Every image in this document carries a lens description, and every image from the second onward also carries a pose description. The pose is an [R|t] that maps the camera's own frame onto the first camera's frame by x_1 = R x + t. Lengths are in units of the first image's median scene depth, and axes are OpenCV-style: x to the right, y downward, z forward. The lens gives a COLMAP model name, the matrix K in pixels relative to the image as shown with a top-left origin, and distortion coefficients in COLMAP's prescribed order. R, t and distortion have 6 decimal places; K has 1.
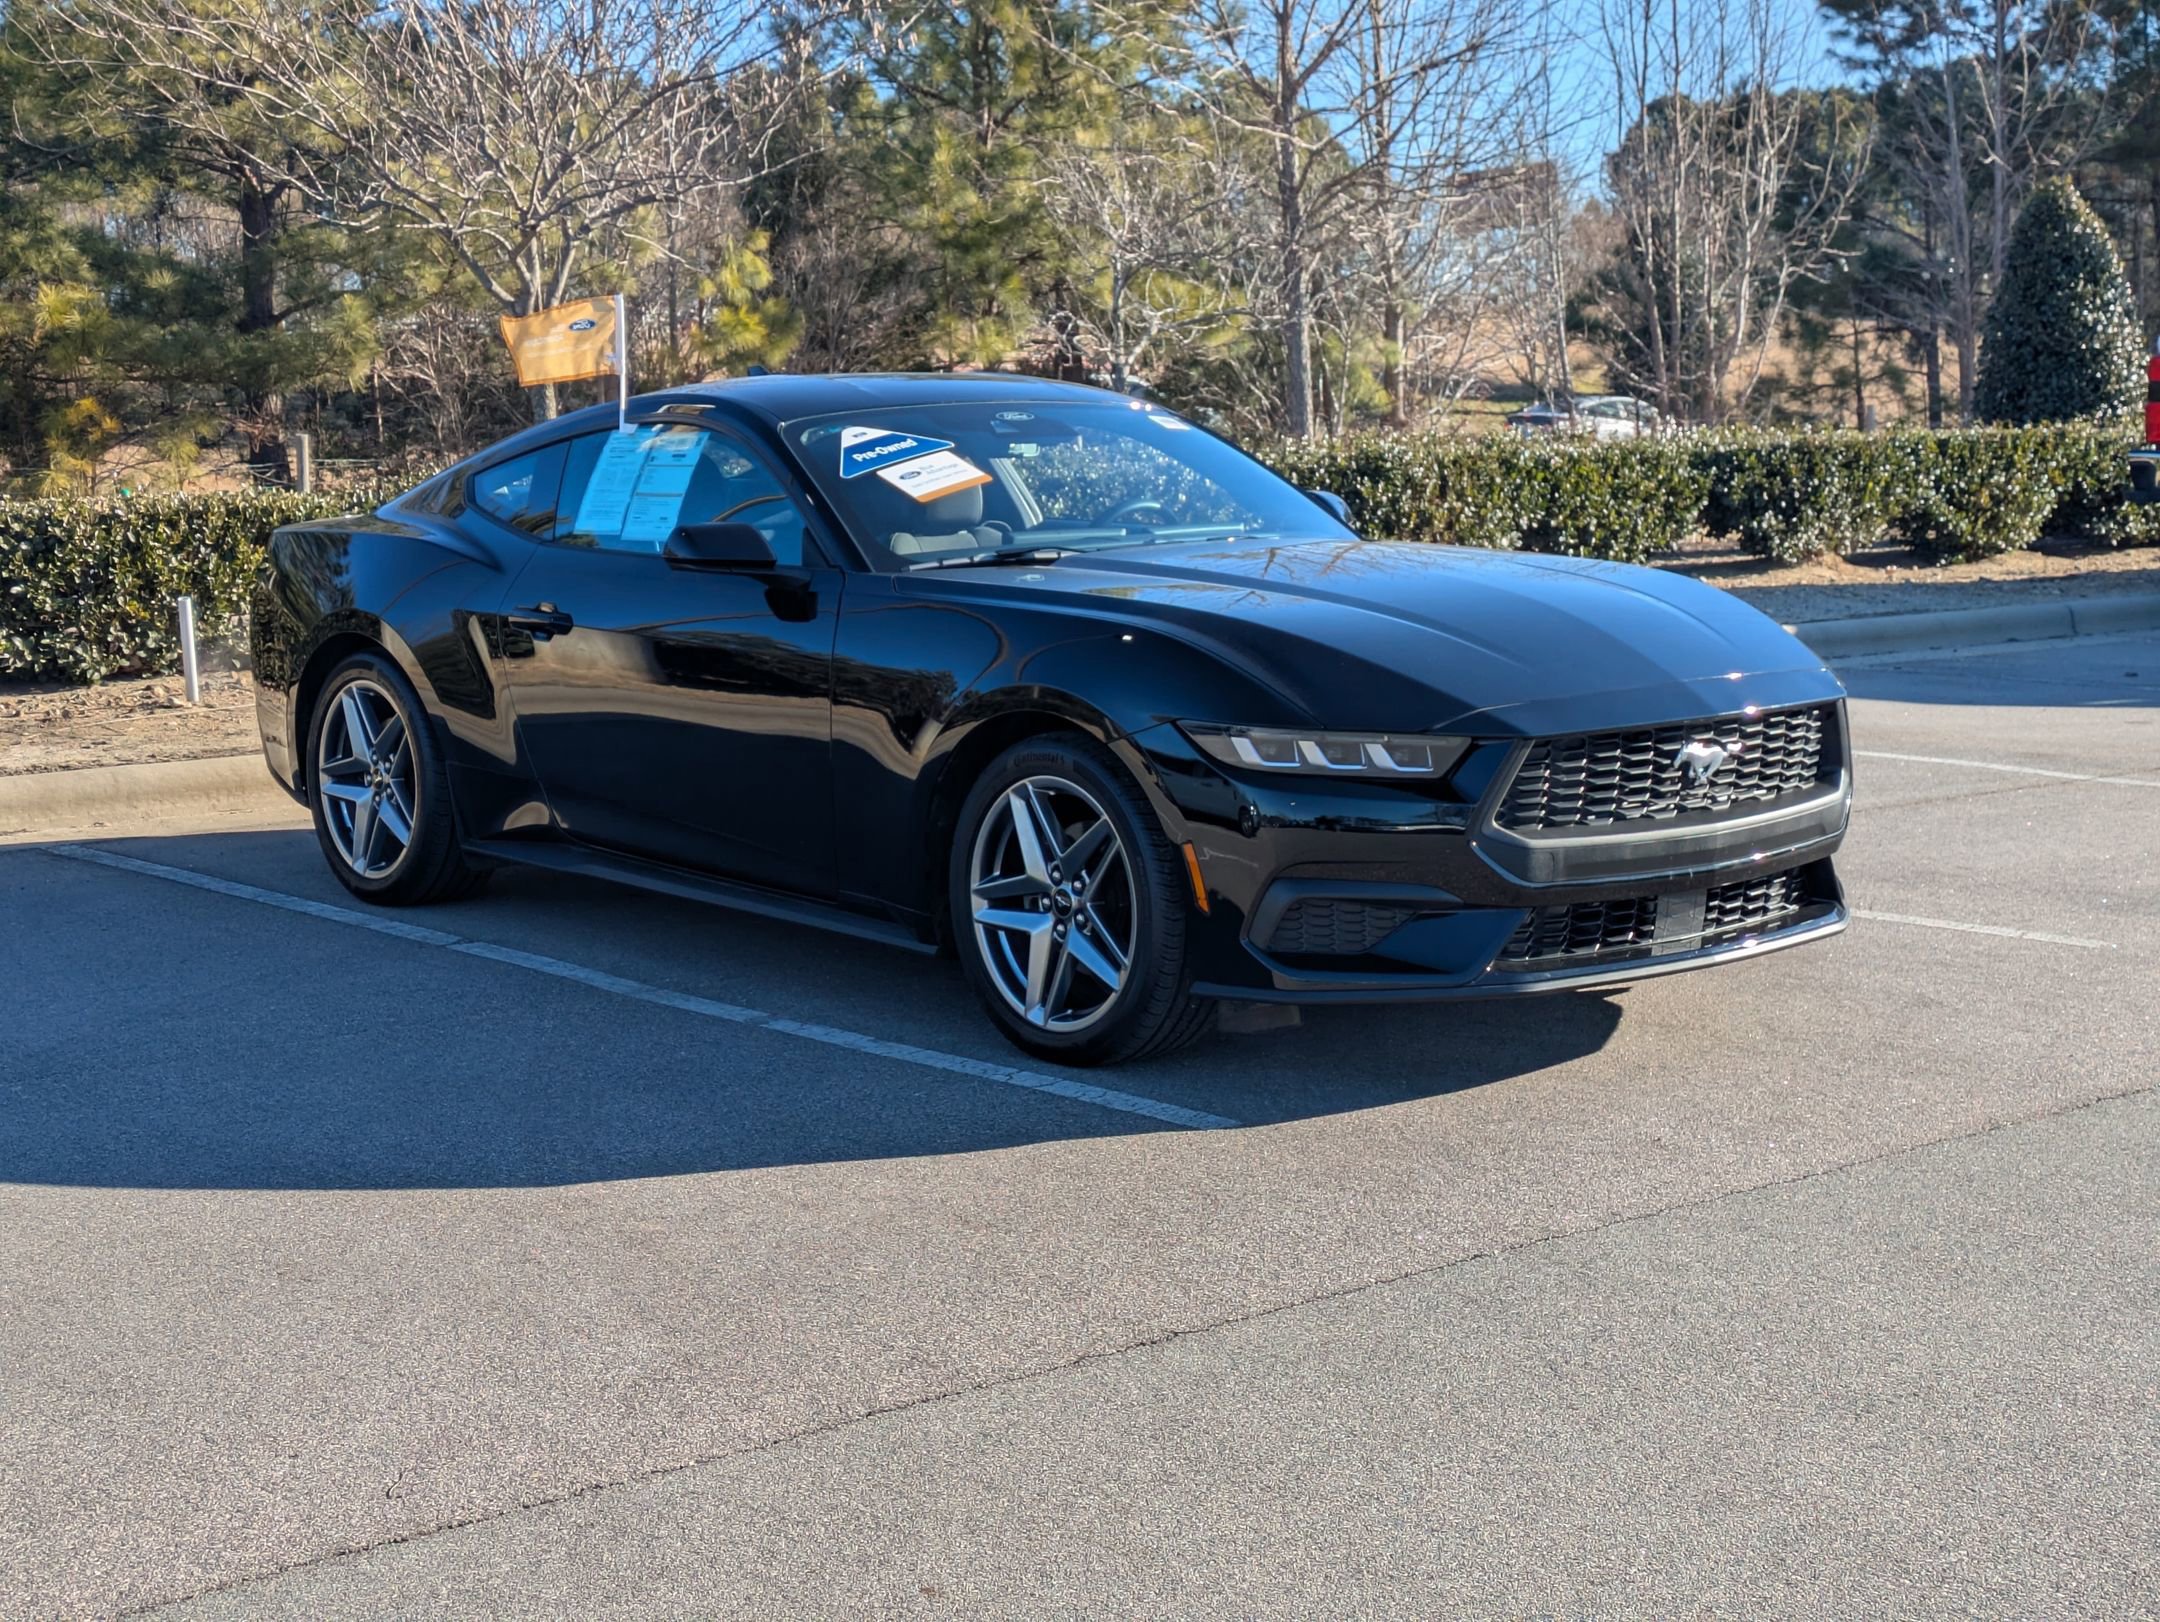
lens RADIAL K [[3387.4, 0, 1084.0], [0, 3387.4, 824.6], [0, 0, 1]] dist [0.091721, 0.000000]
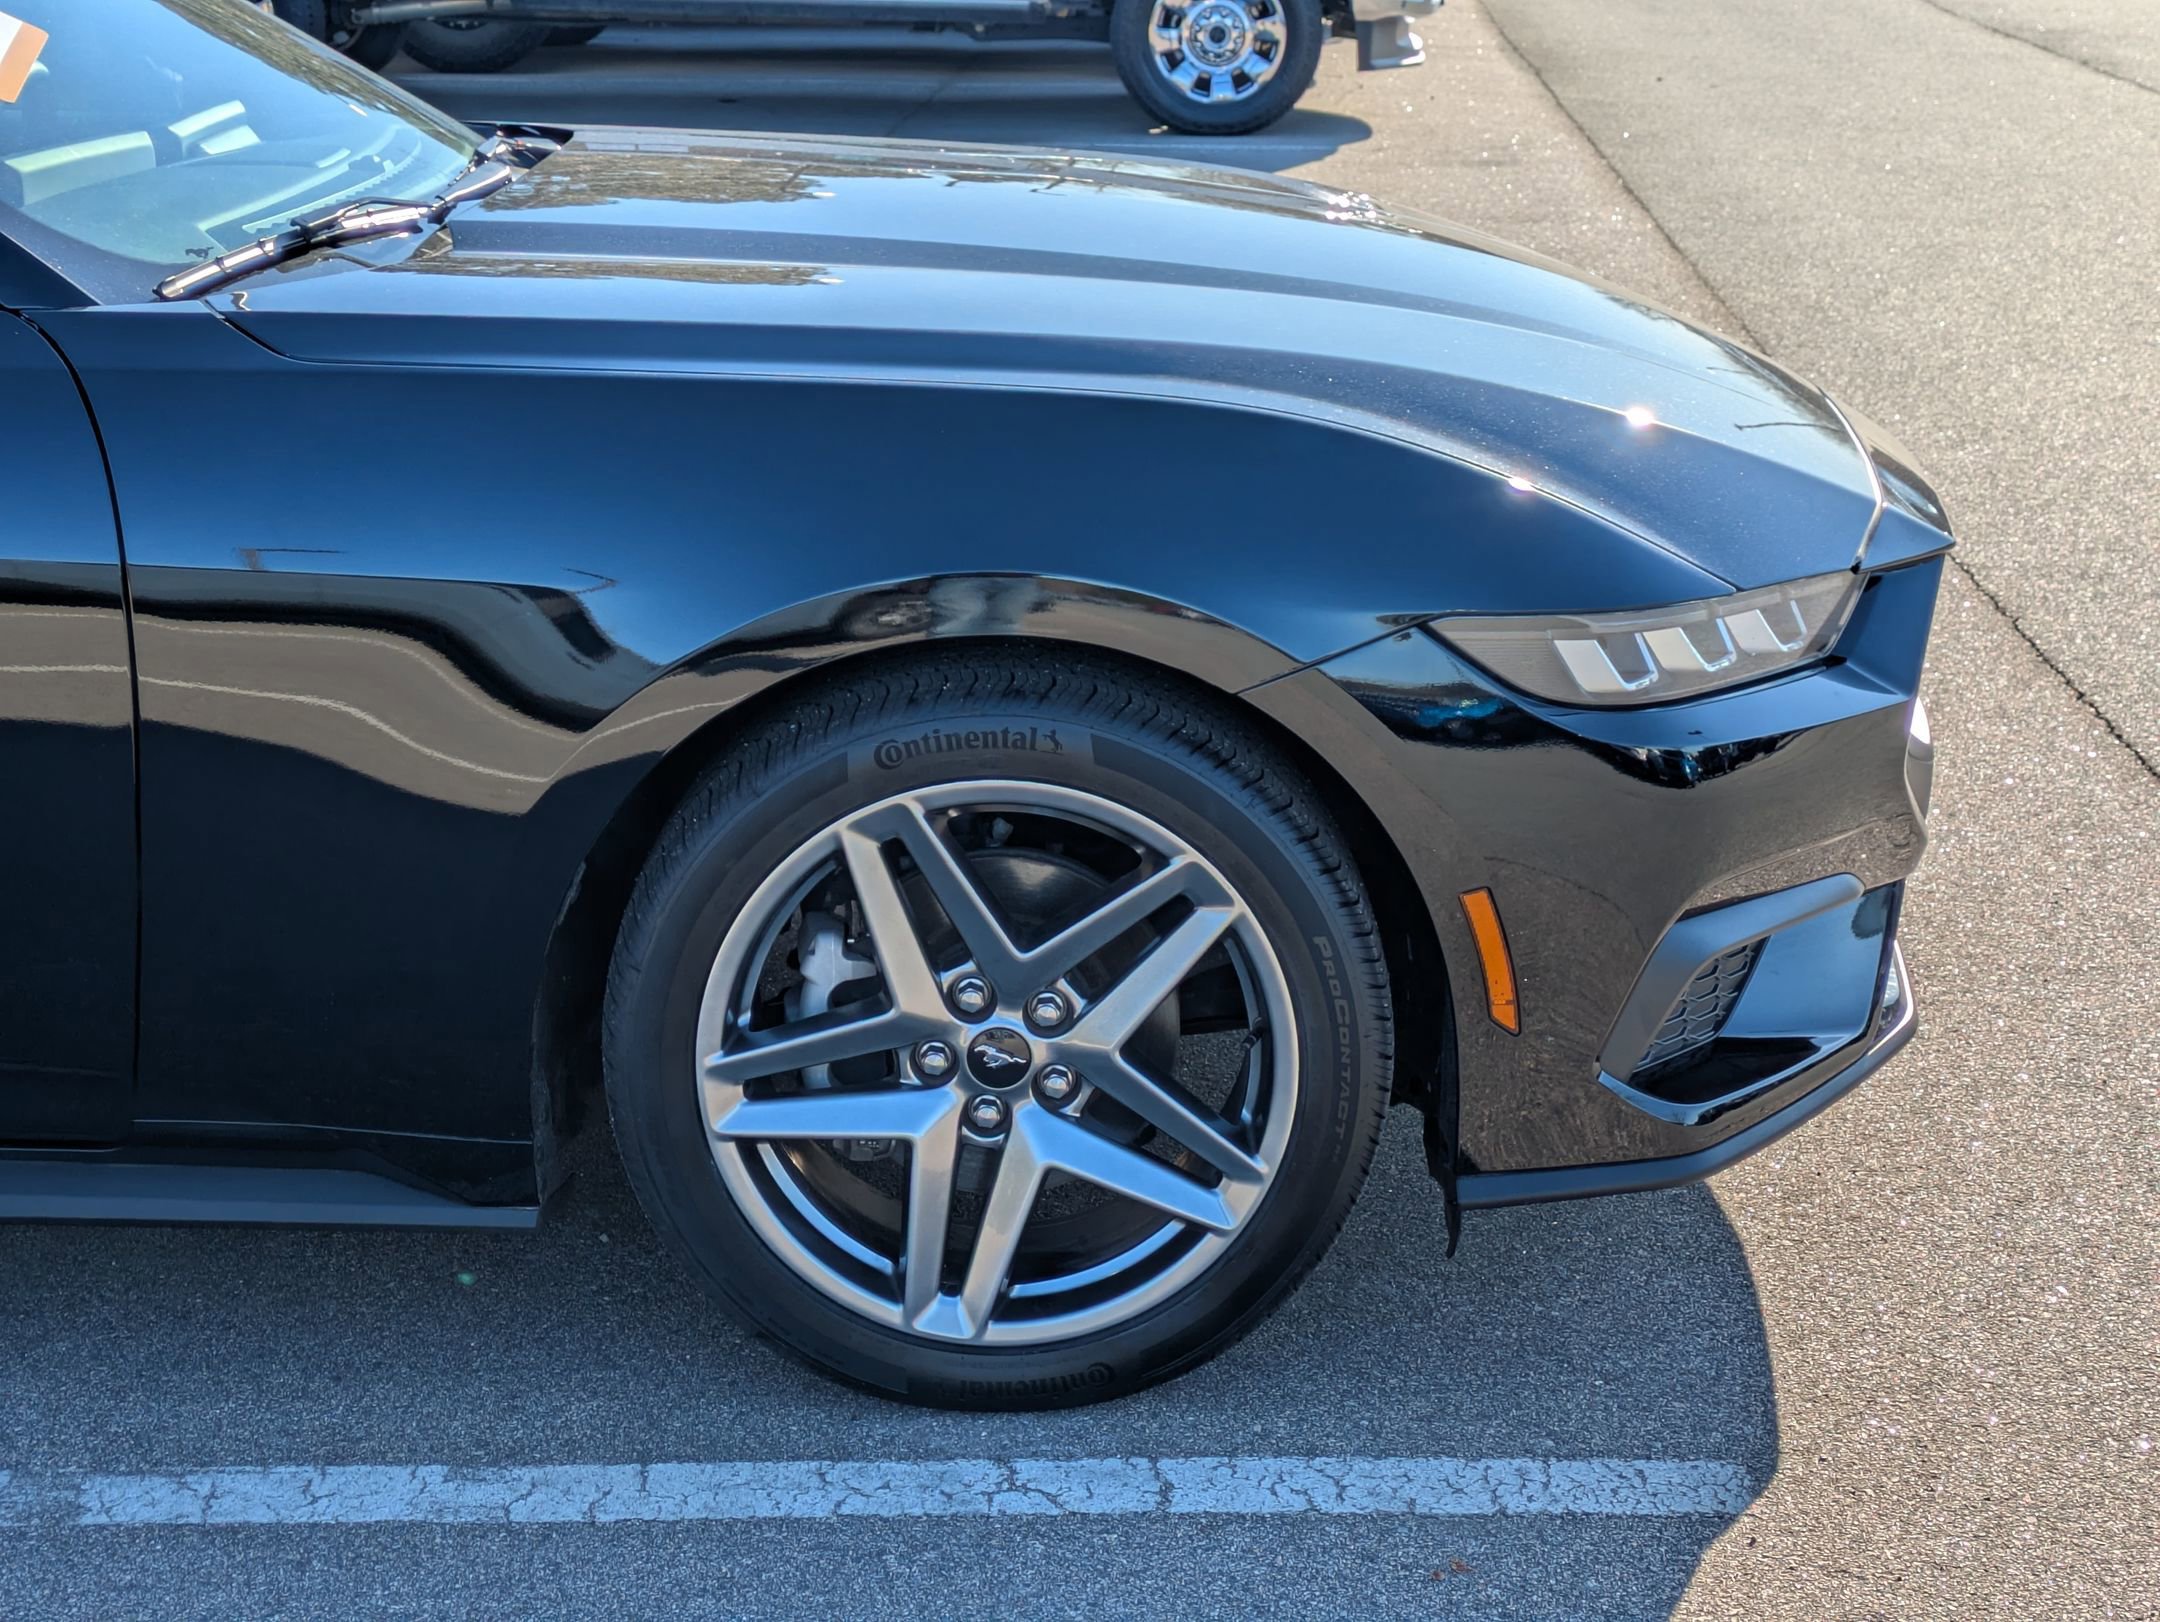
lens RADIAL K [[3387.4, 0, 1089.8], [0, 3387.4, 817.1], [0, 0, 1]] dist [0.091721, 0.000000]
pose [[0.644702, -0.202633, 0.737089, -0.310812], [0.087128, 0.977422, 0.192496, -0.089035], [-0.759453, -0.059881, 0.647801, 0.711190]]
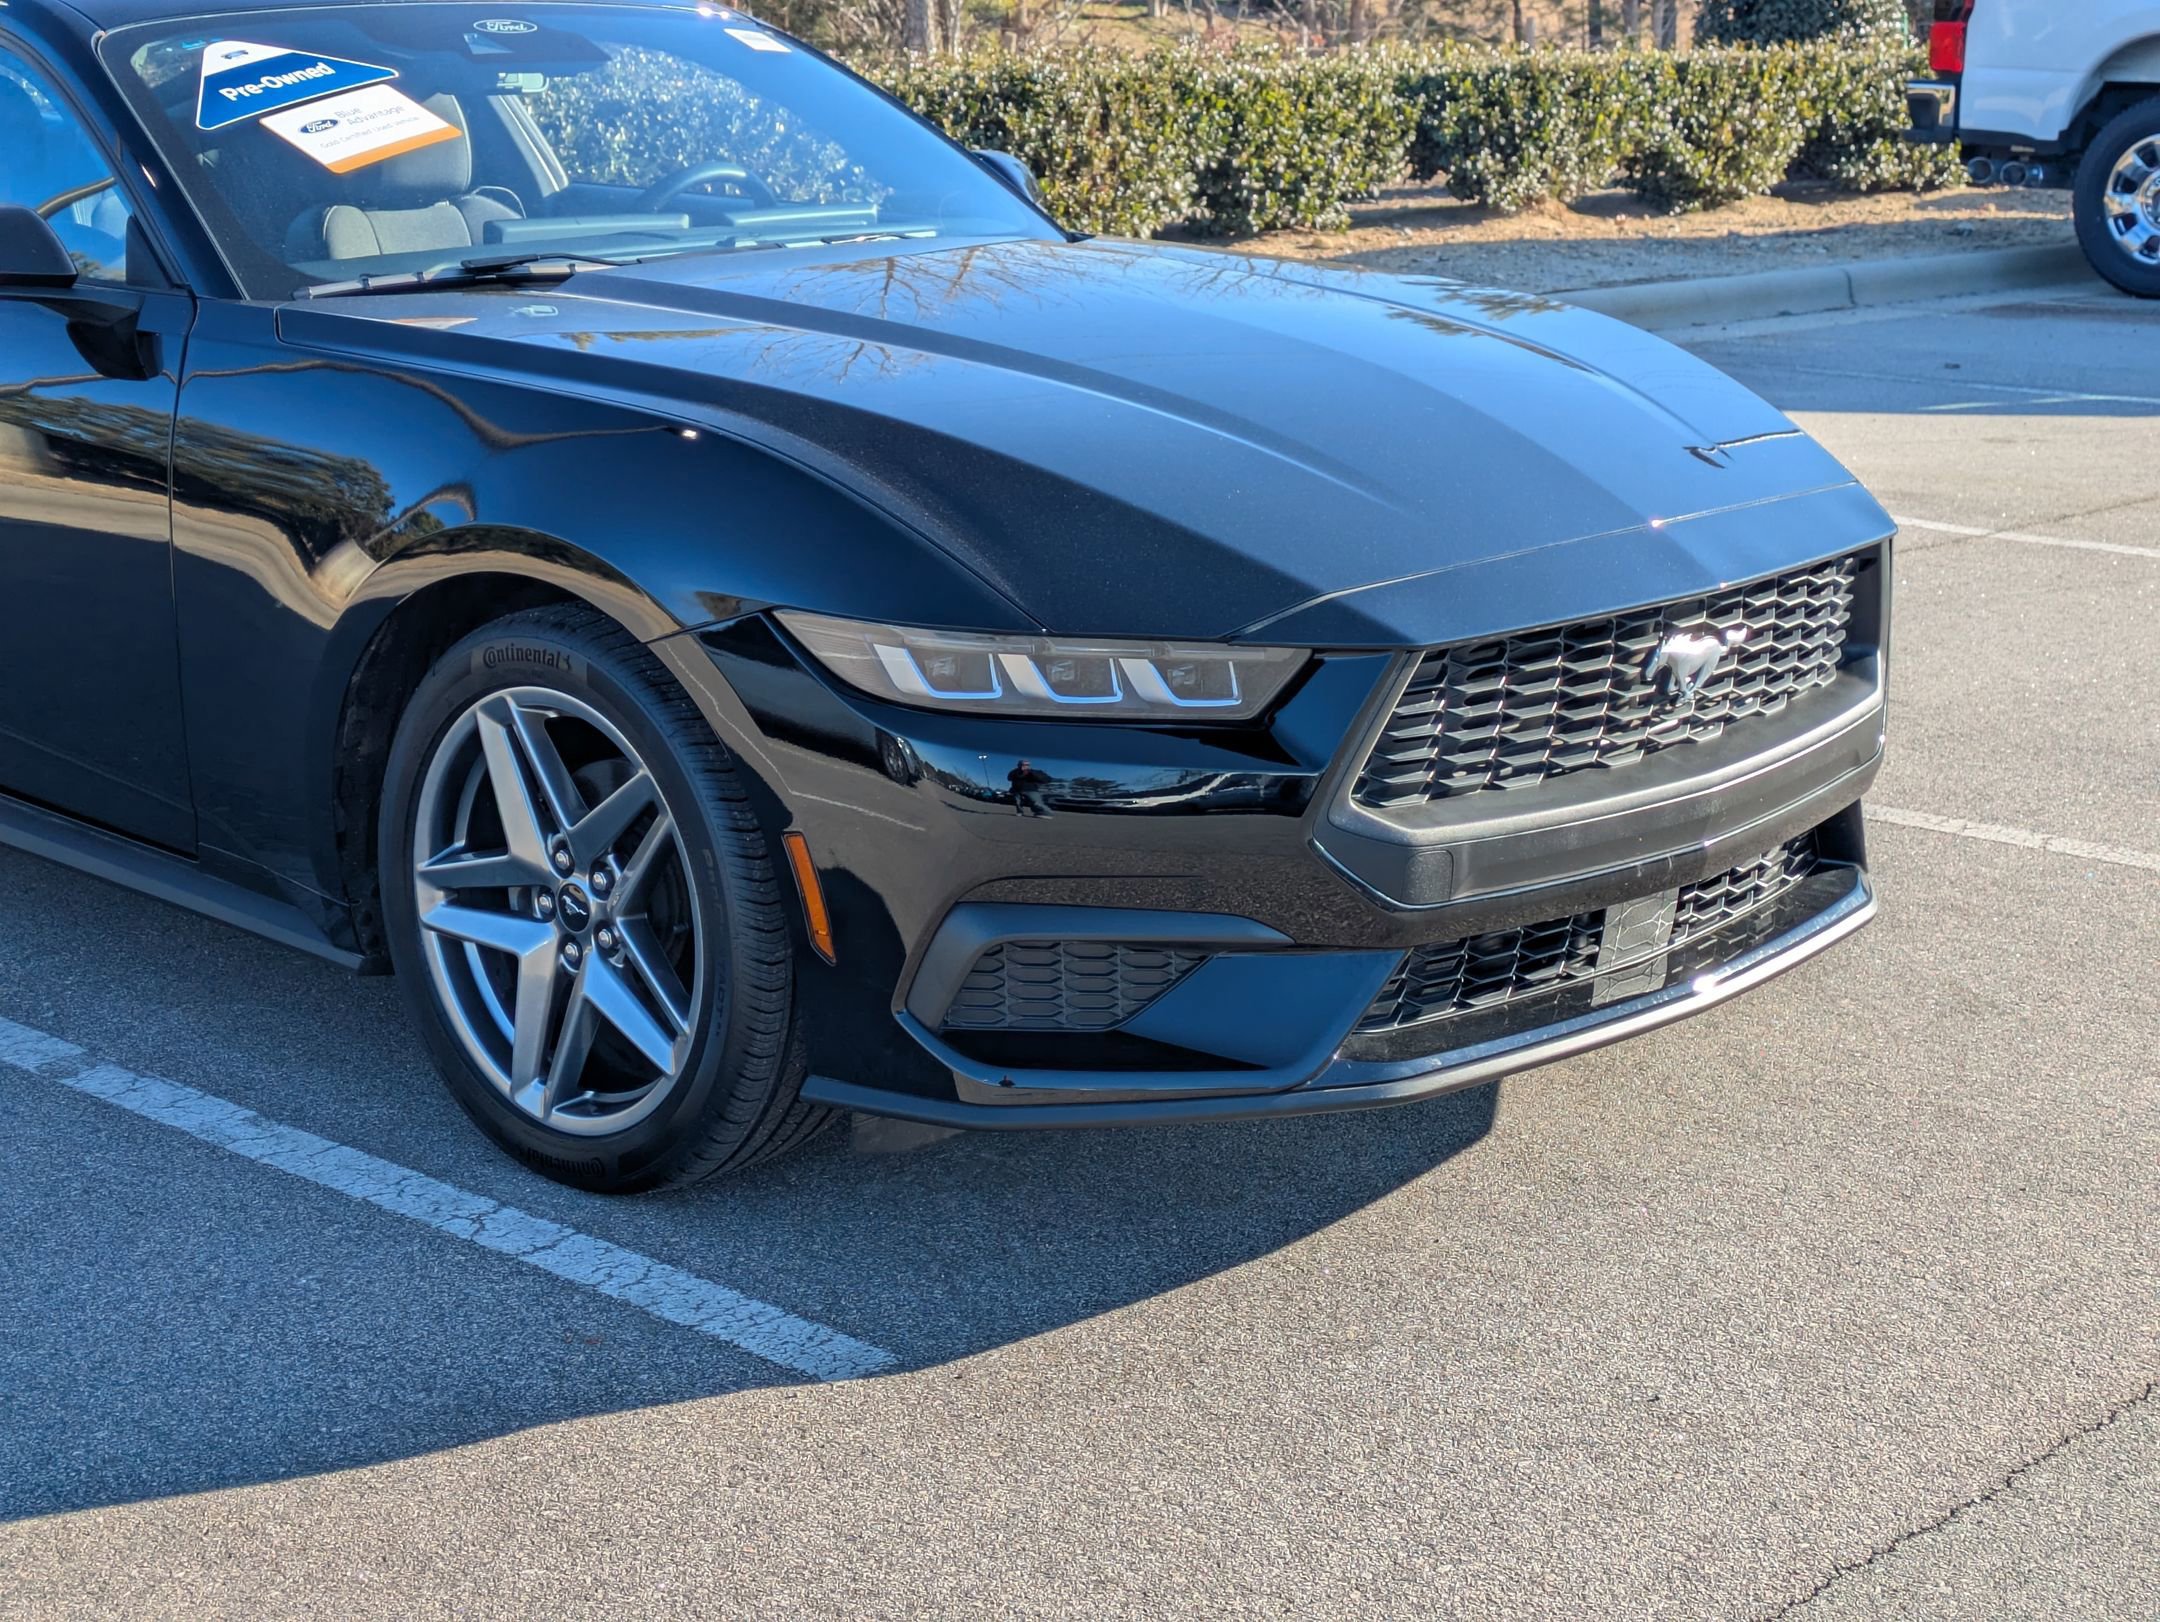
lens RADIAL K [[3387.4, 0, 1069.3], [0, 3387.4, 790.3], [0, 0, 1]] dist [0.091721, 0.000000]
pose [[0.993696, -0.010103, 0.111652, 0.012830], [-0.001549, 0.994599, 0.103783, -0.055624], [-0.112098, -0.103302, 0.988313, 0.428875]]
